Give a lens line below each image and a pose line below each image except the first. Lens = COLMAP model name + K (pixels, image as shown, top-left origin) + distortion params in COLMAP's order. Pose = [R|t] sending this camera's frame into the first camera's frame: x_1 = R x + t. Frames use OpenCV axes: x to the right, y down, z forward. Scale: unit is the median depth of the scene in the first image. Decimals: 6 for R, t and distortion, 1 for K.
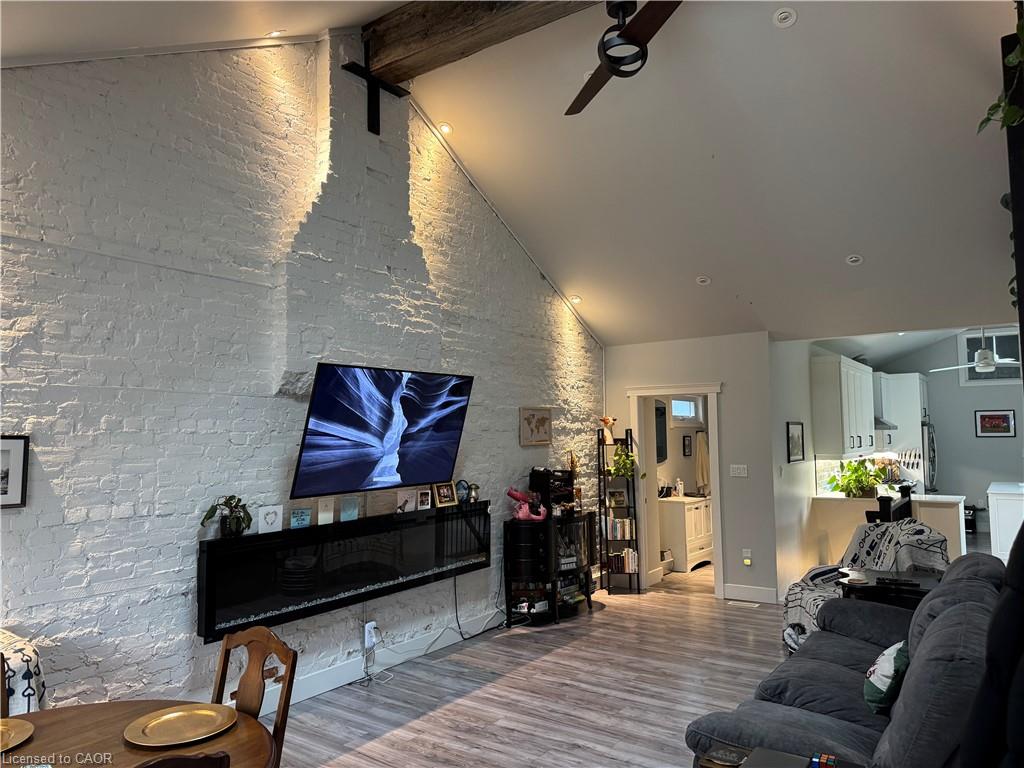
lens RADIAL K [[699.8, 0, 512.0], [0, 699.8, 384.0], [0, 0, 1]] dist [0.053808, -0.001042]
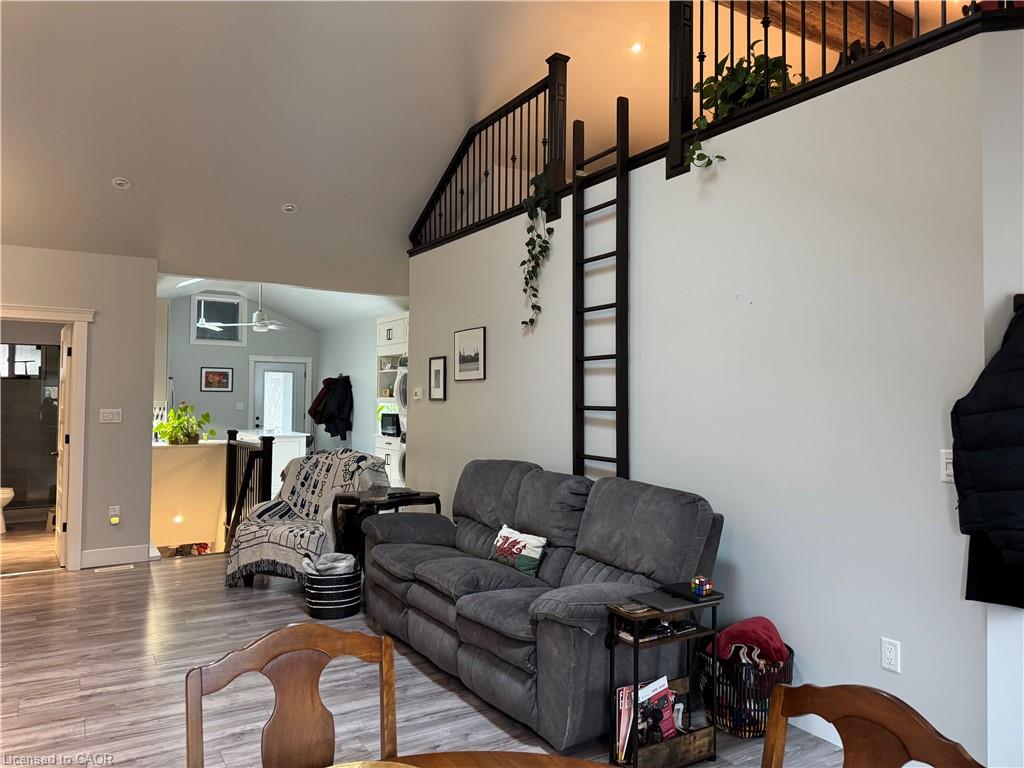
lens RADIAL K [[709.8, 0, 512.0], [0, 709.8, 384.0], [0, 0, 1]] dist [-0.007574, -0.005205]
pose [[0.396573, 0.036242, 0.917288, -0.408539], [-0.081295, 0.996681, -0.004233, 0.073140], [-0.914397, -0.072892, 0.398203, 0.329448]]
